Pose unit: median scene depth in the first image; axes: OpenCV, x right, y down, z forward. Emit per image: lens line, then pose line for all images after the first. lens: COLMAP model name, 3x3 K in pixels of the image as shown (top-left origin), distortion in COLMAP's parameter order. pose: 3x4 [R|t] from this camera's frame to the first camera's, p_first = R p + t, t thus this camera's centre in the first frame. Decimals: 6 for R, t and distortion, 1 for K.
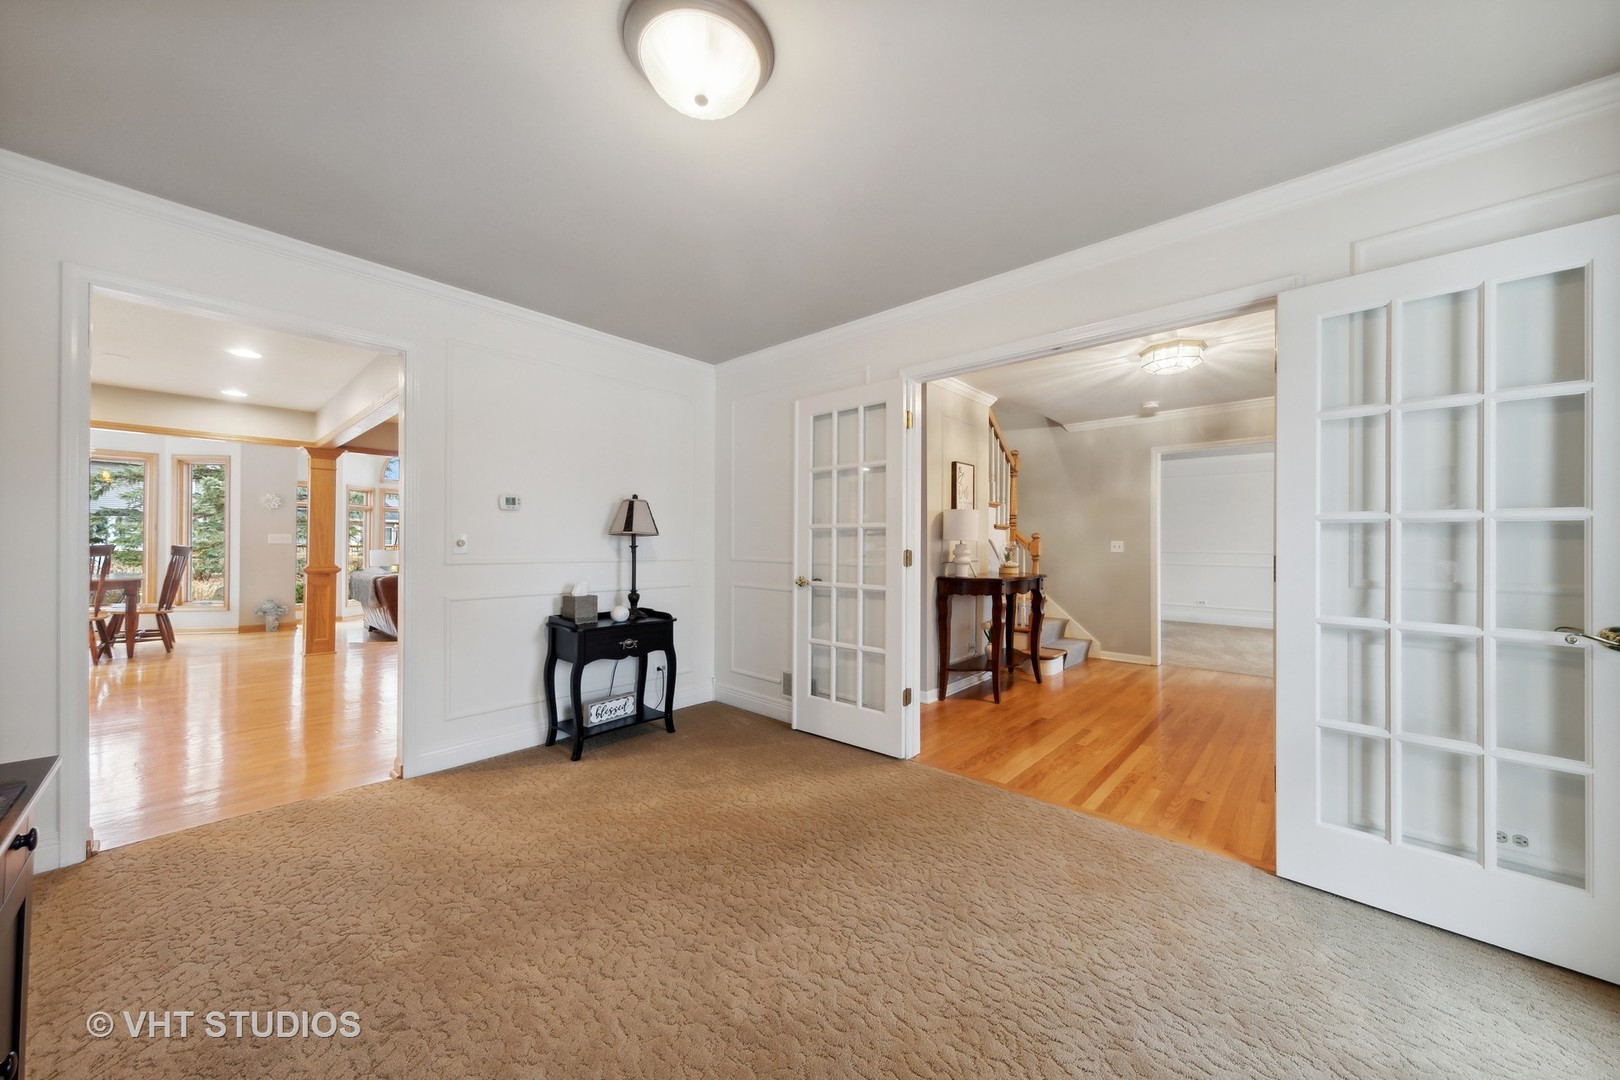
lens RADIAL K [[574.5, 0, 811.9], [0, 574.5, 543.2], [0, 0, 1]] dist [-0.001001, 0.000004]
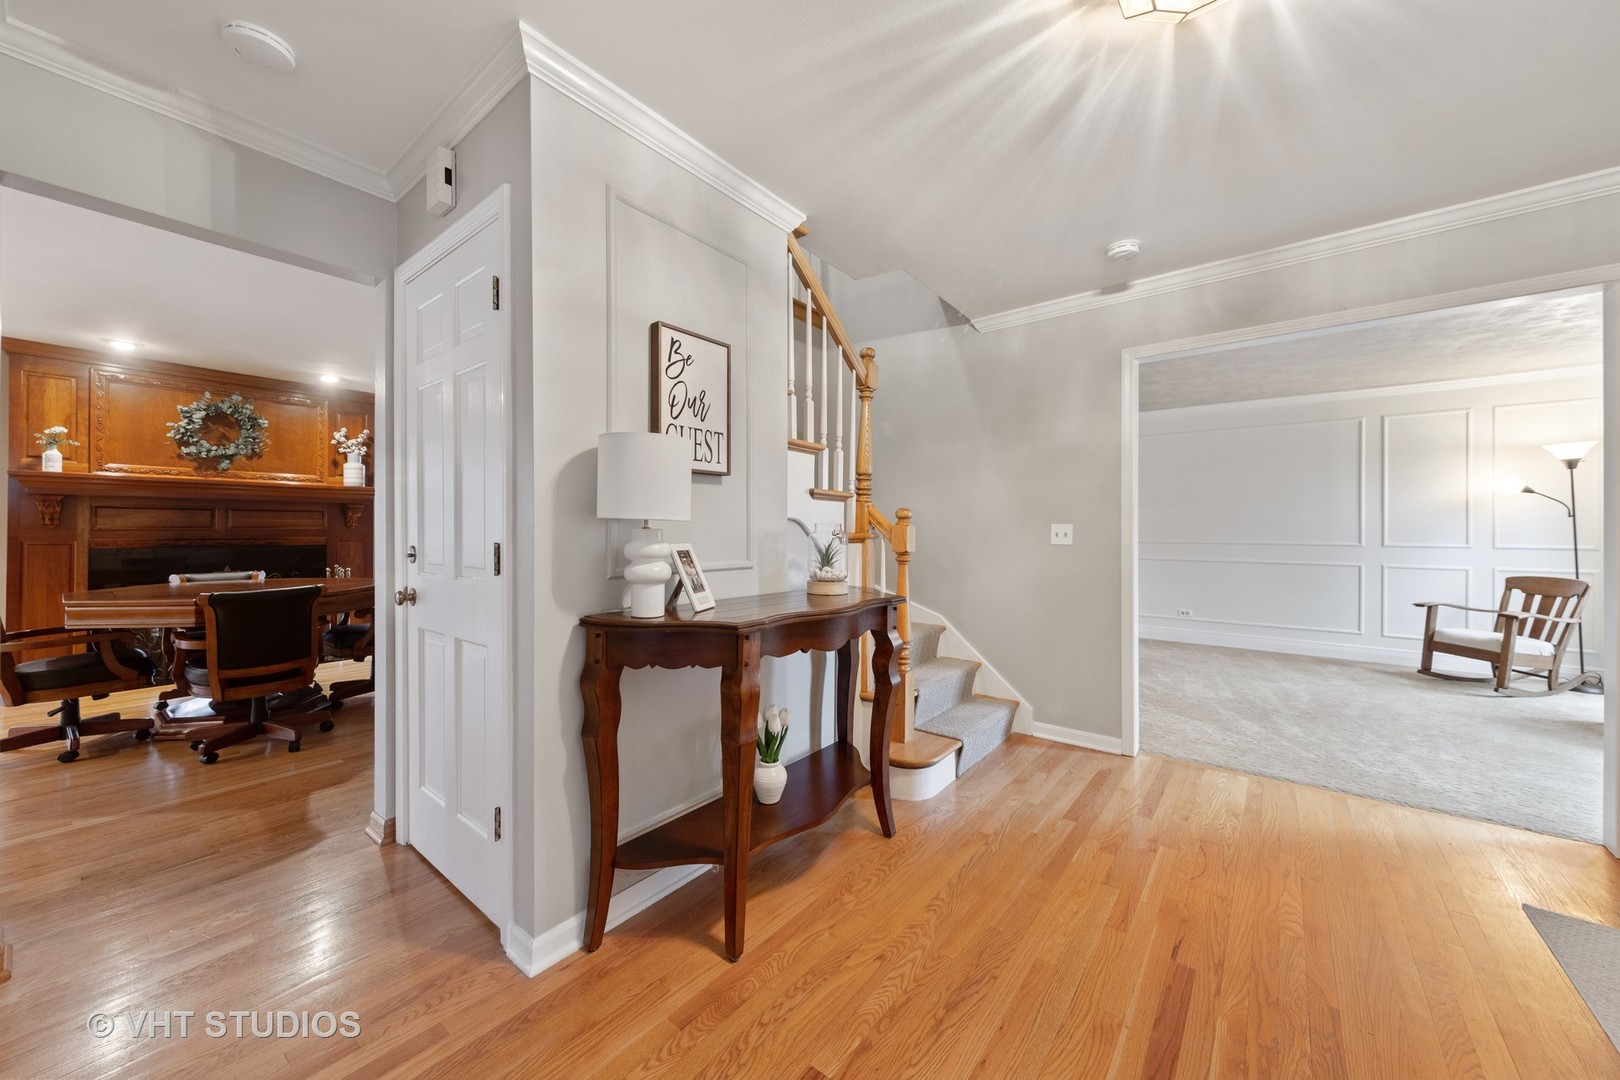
lens RADIAL K [[594.8, 0, 810.0], [0, 594.8, 540.0], [0, 0, 1]] dist [-0.000442, 0.000018]
pose [[0.997786, -0.005660, 0.066265, 0.281112], [0.004890, 0.999919, 0.011787, 0.003865], [-0.066326, -0.011437, 0.997732, 0.497320]]
